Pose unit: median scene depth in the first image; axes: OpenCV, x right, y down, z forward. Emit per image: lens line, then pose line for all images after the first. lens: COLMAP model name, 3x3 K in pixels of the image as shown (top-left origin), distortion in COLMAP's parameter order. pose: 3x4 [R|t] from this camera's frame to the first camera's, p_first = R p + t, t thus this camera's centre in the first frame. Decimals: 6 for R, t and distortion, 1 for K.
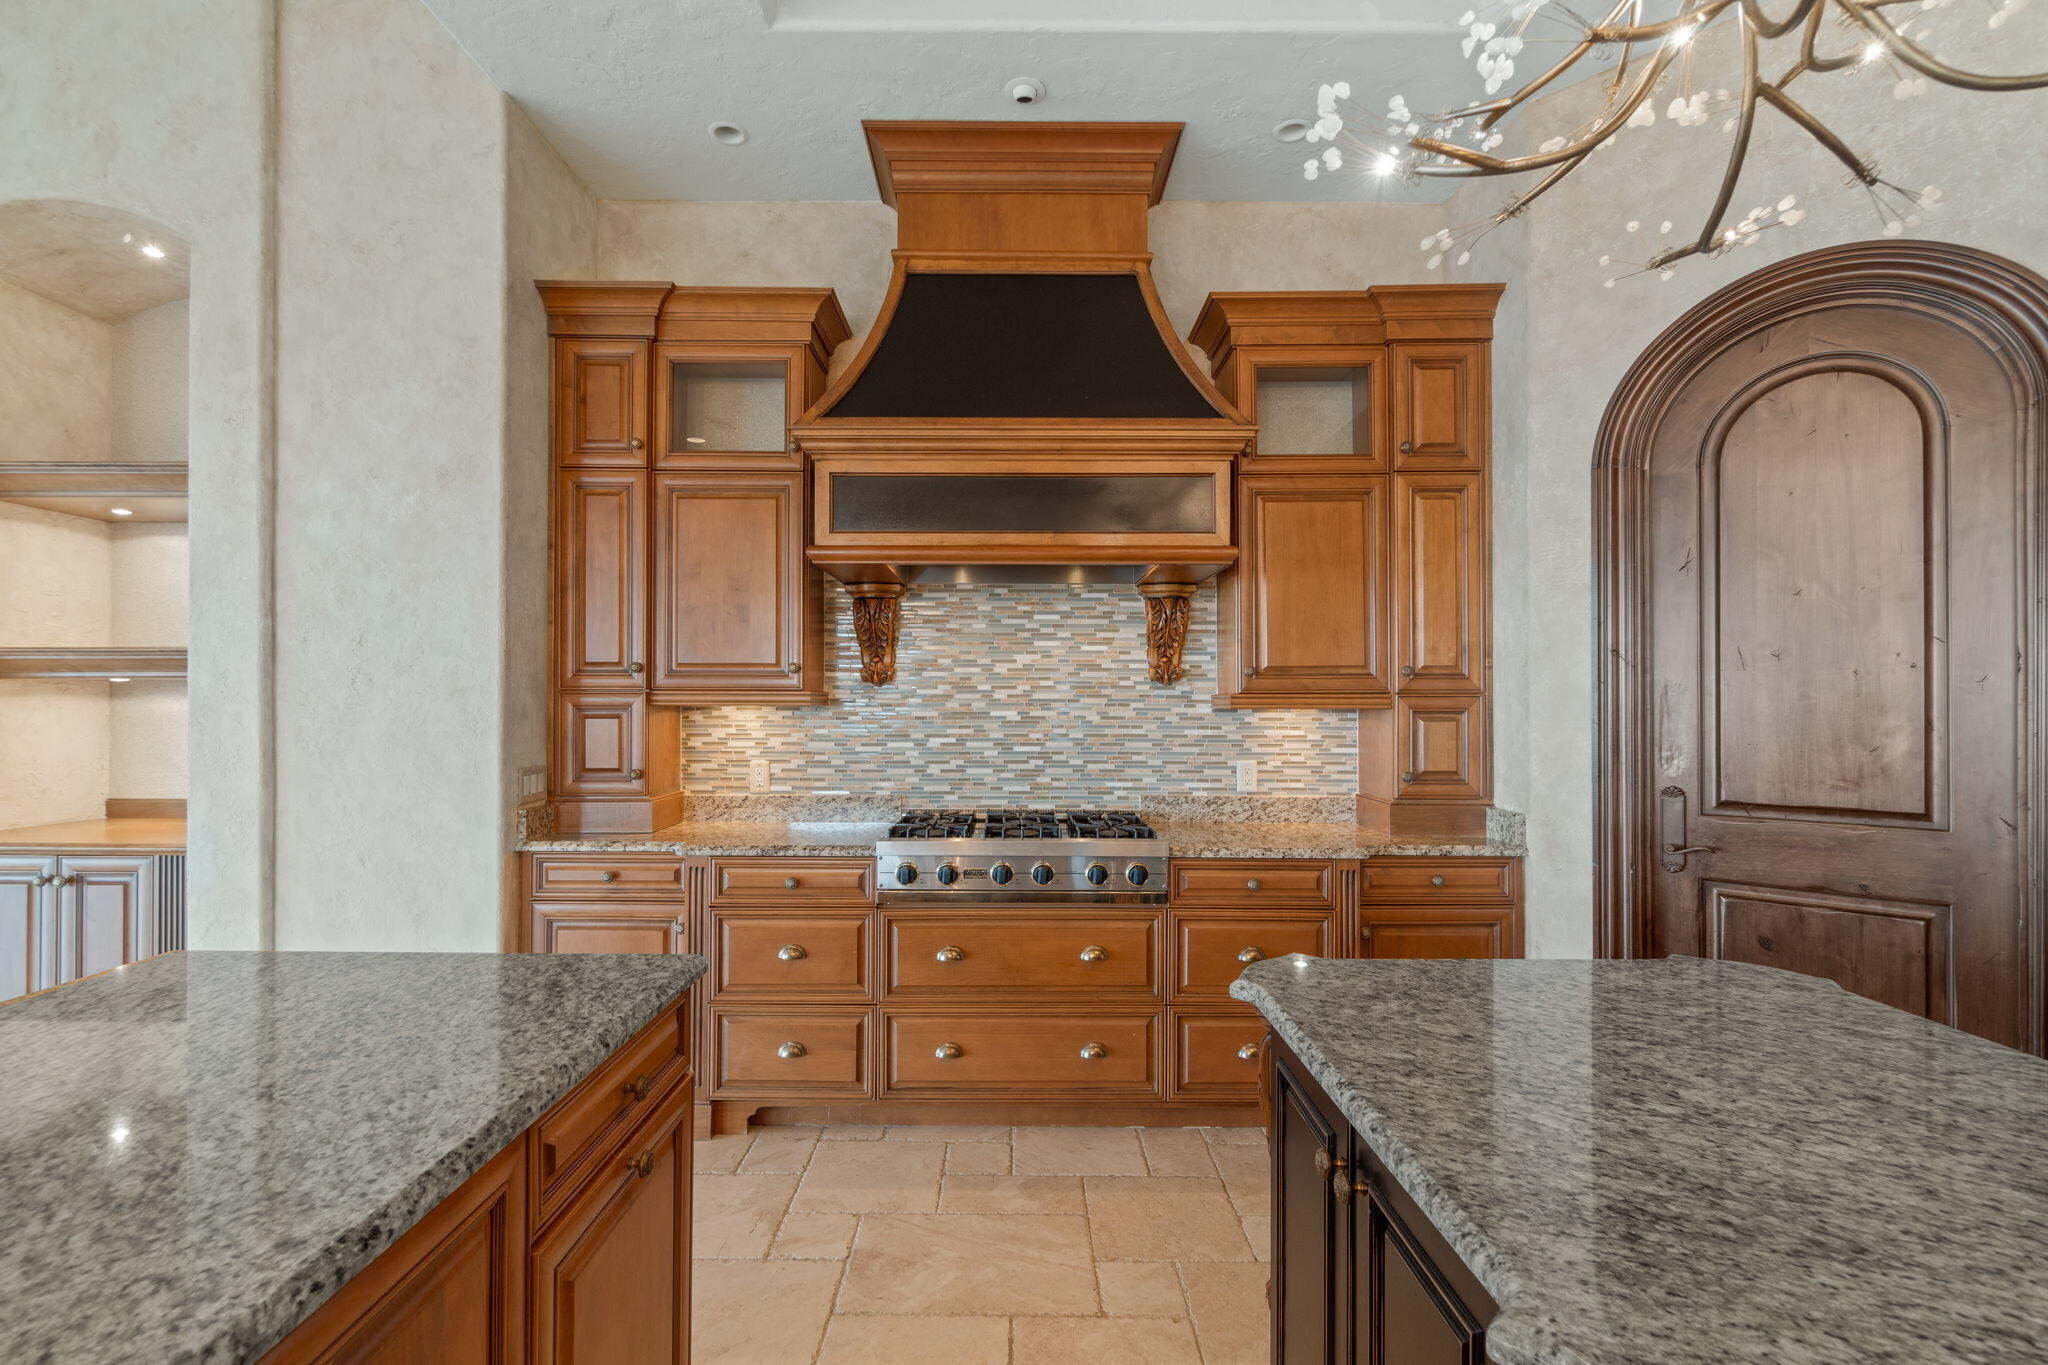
lens RADIAL K [[895.9, 0, 1024.4], [0, 895.9, 699.1], [0, 0, 1]] dist [-0.000087, -0.000272]
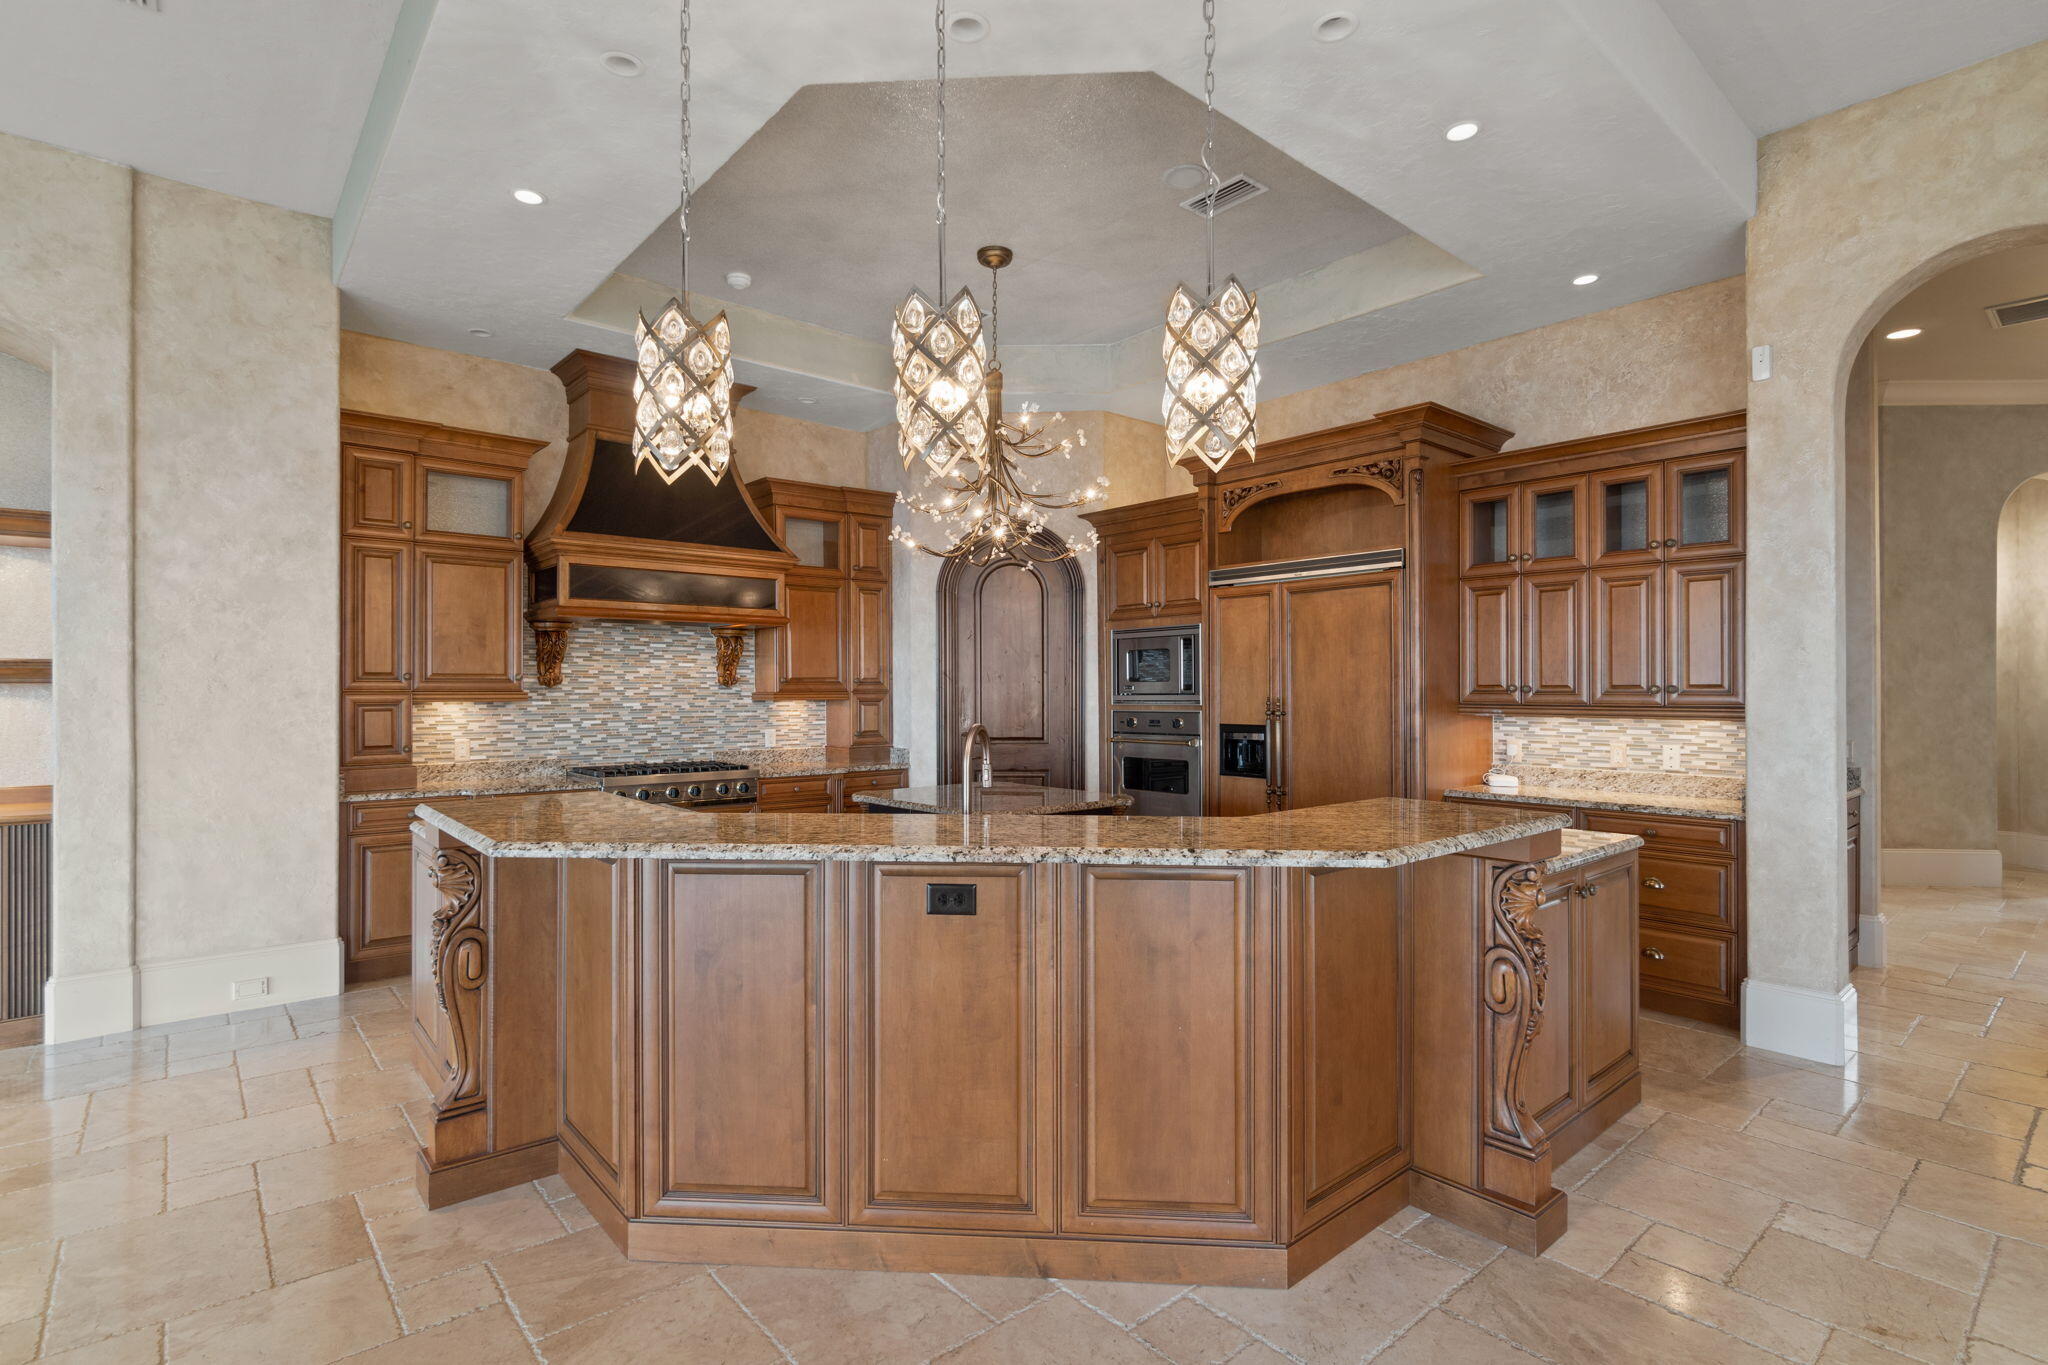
lens RADIAL K [[981.9, 0, 1020.5], [0, 981.9, 686.0], [0, 0, 1]] dist [-0.000417, -0.000115]
pose [[0.753386, -0.000009, 0.657579, -0.716659], [-0.000090, 1.000000, 0.000116, -0.019183], [-0.657579, -0.000147, 0.753386, -0.861165]]
